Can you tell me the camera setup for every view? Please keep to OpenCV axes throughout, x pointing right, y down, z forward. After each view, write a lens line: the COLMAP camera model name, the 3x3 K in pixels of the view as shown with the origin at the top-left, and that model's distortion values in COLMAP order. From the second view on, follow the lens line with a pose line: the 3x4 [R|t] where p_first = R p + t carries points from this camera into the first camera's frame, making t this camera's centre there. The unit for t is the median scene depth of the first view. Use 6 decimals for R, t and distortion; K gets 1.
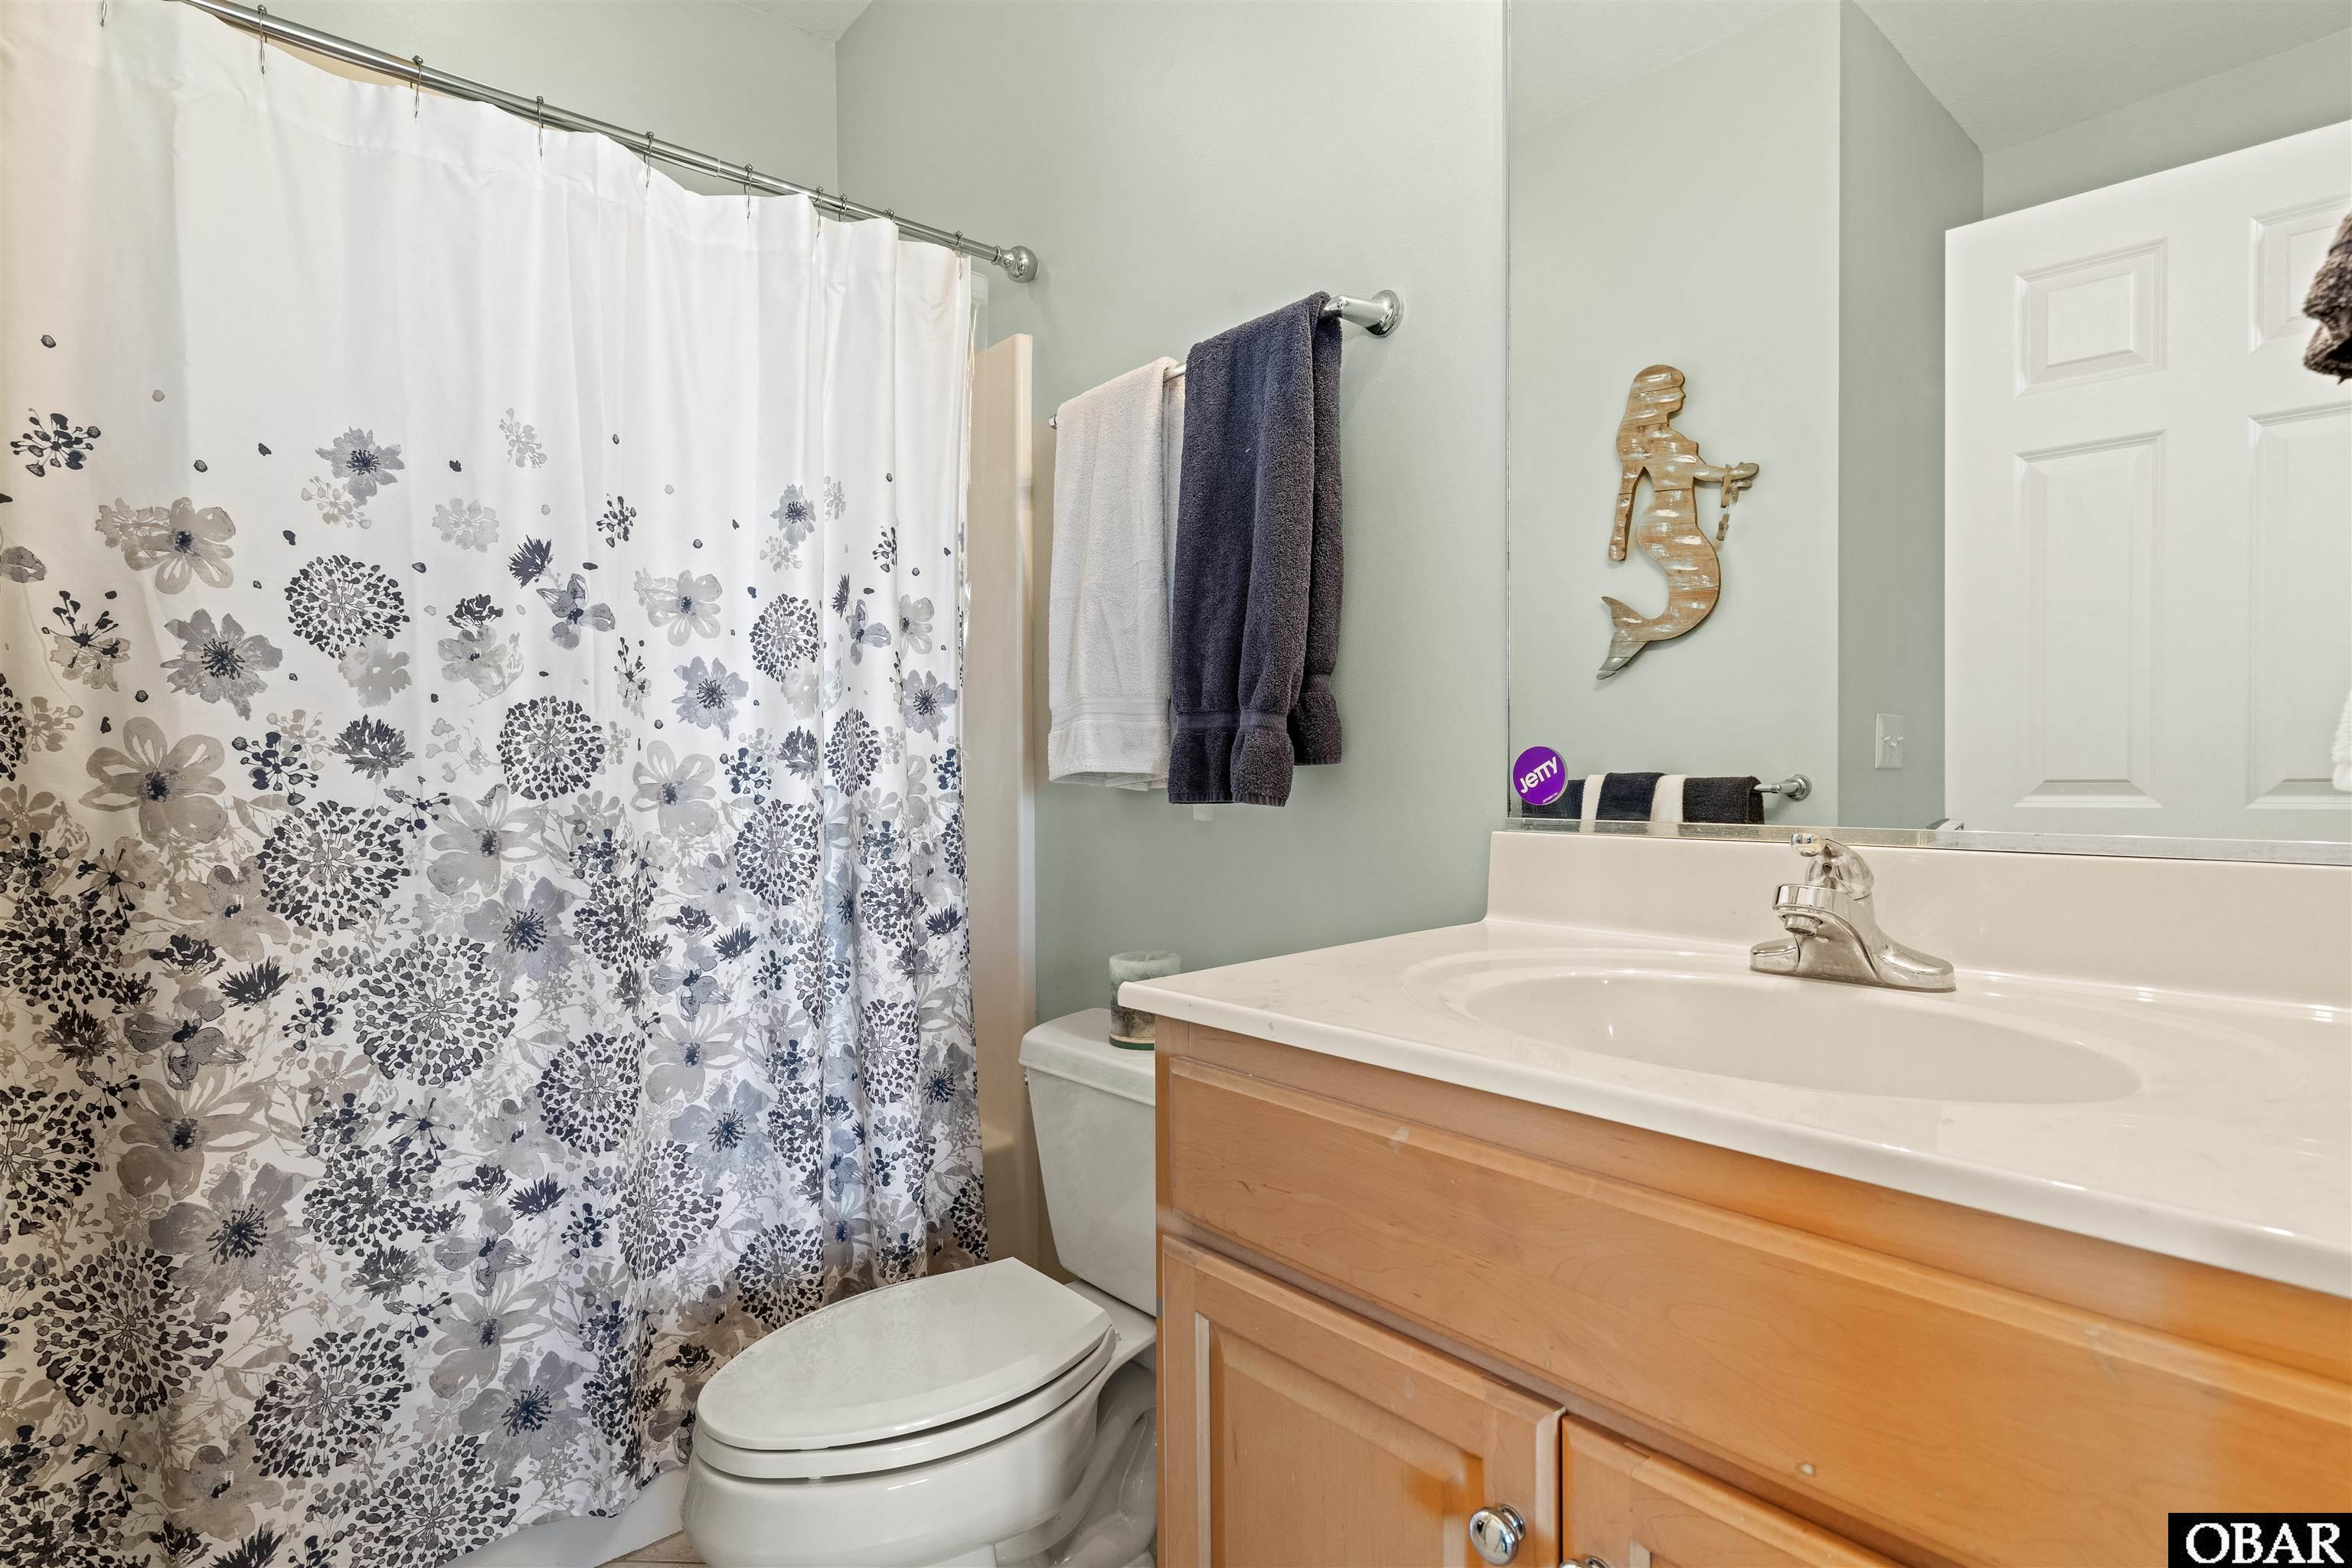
lens RADIAL K [[1160.4, 0, 1176.0], [0, 1160.4, 784.0], [0, 0, 1]] dist [-0.004713, -0.000017]
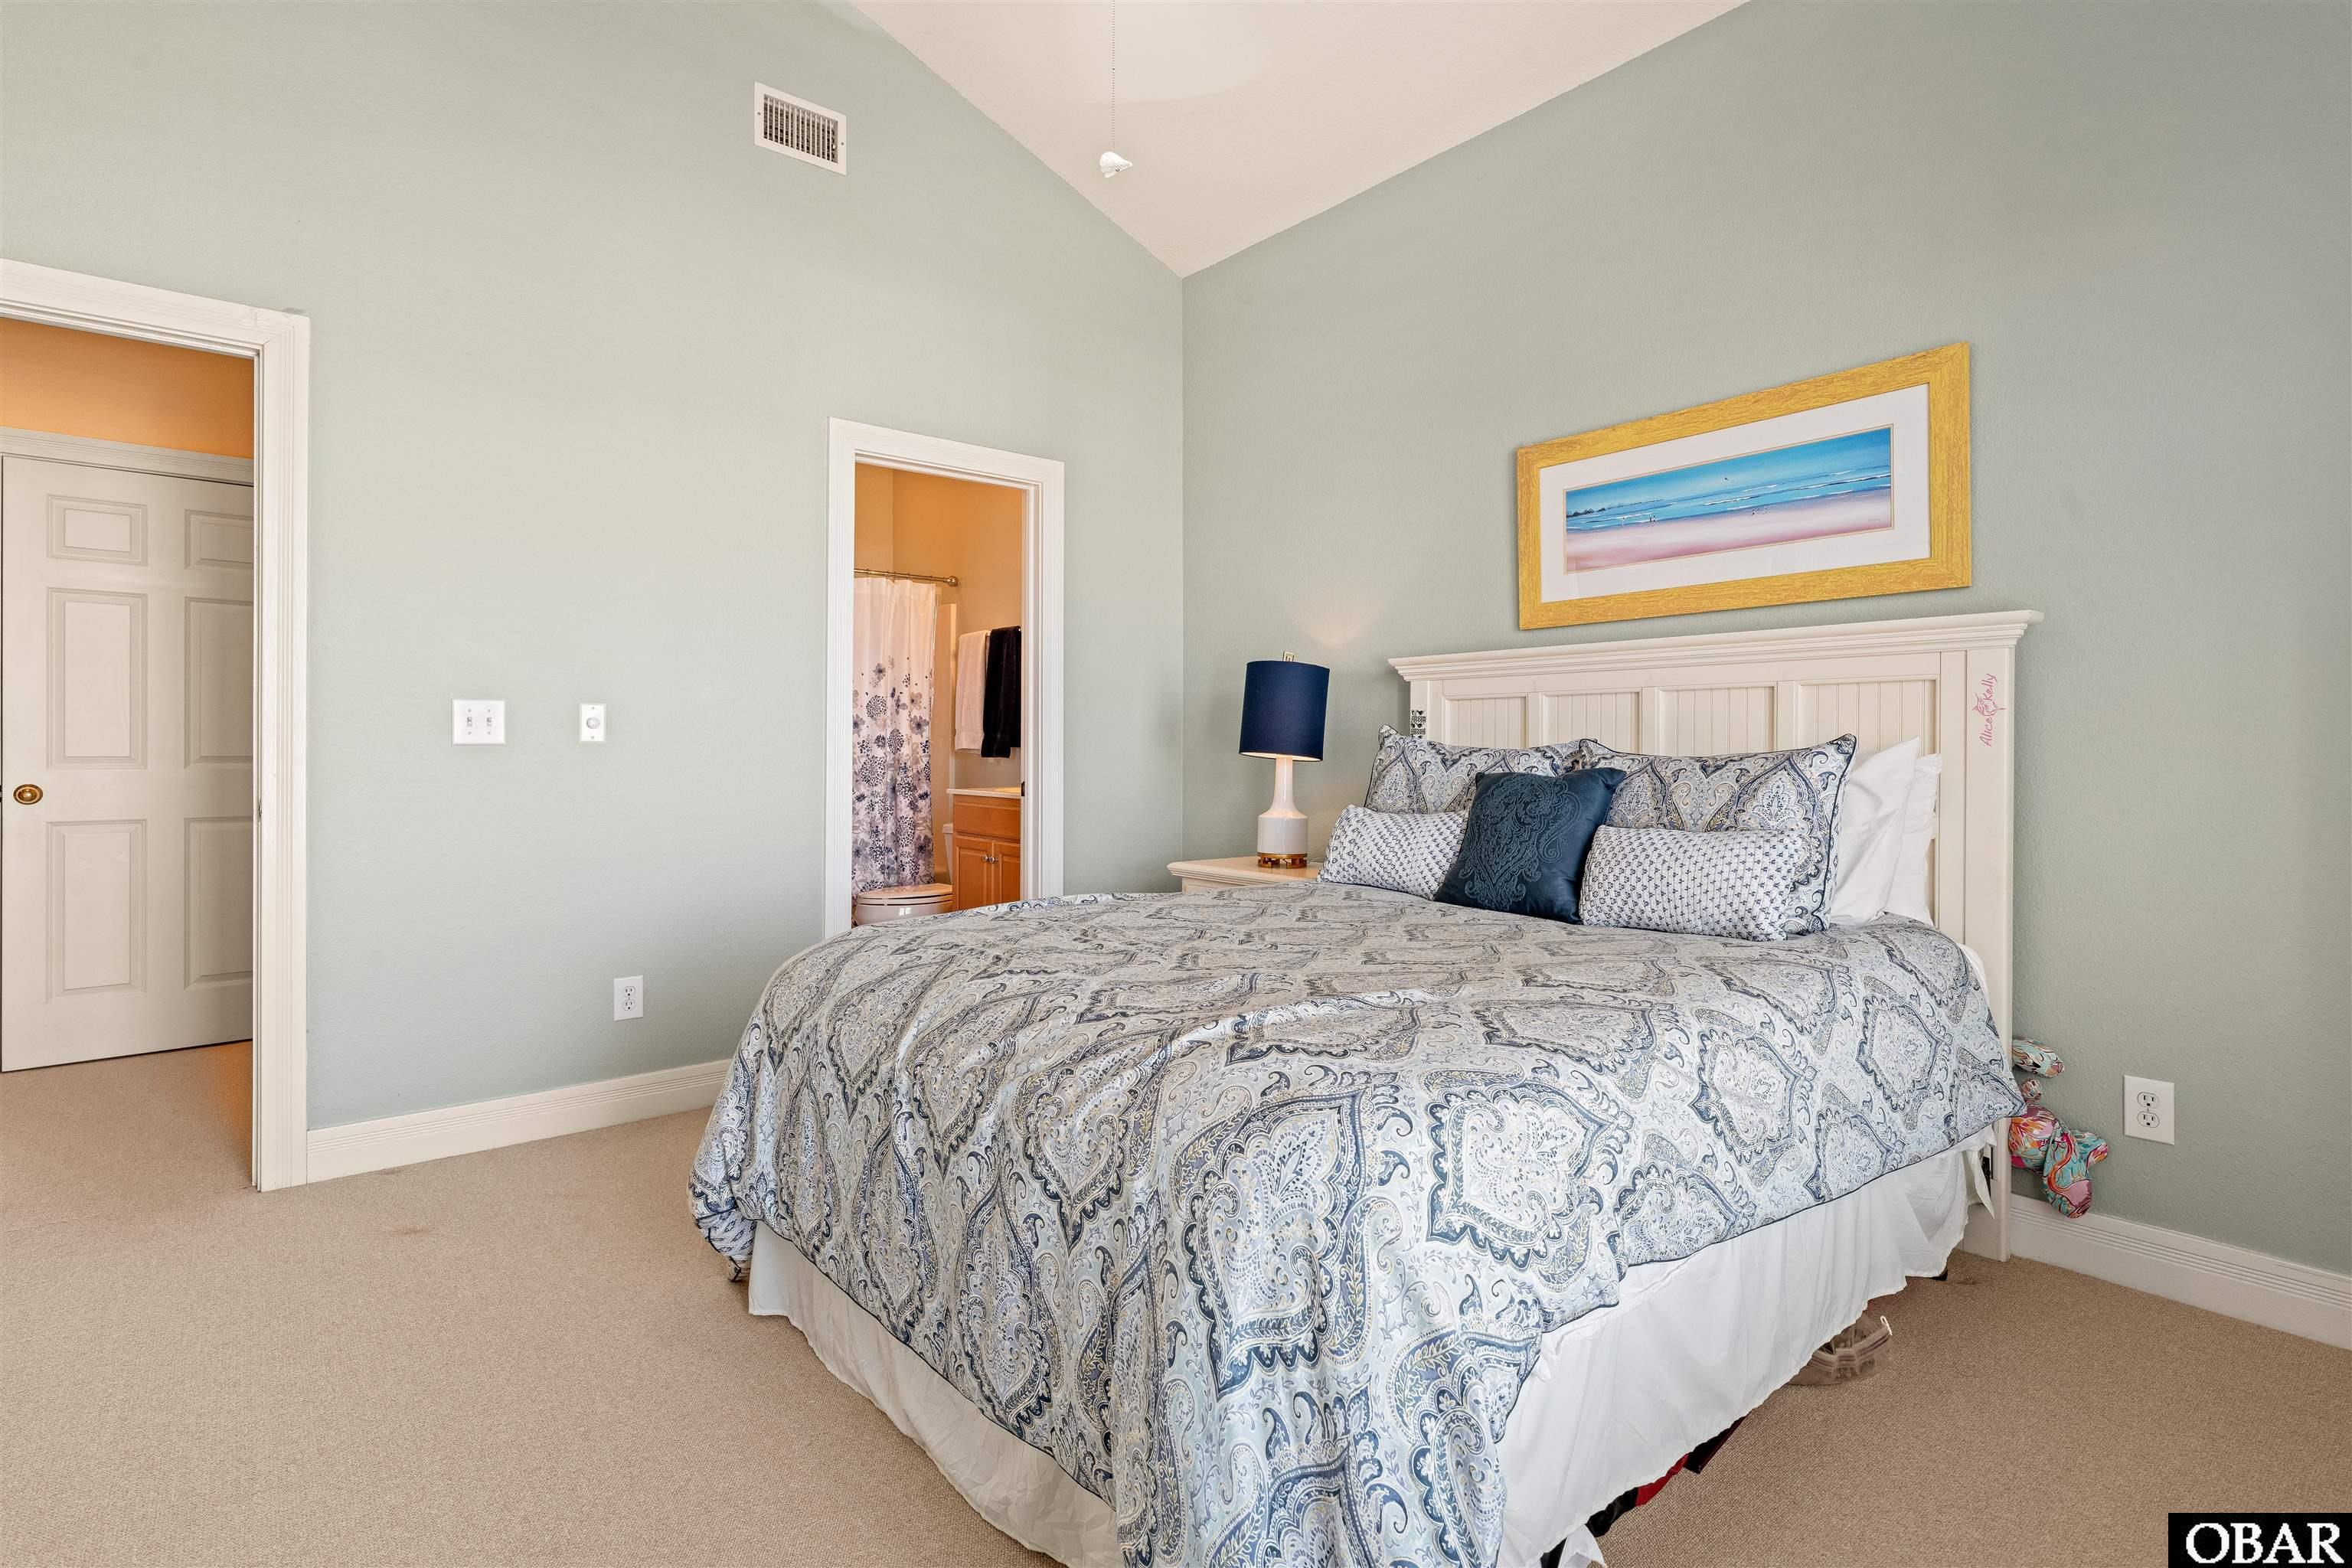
lens RADIAL K [[1160.4, 0, 1176.0], [0, 1160.4, 784.0], [0, 0, 1]] dist [-0.004713, -0.000017]
pose [[0.999180, 0.018902, -0.035794, 0.638071], [-0.018379, 0.999720, 0.014870, 0.029955], [0.036065, -0.014200, 0.999249, -2.268752]]
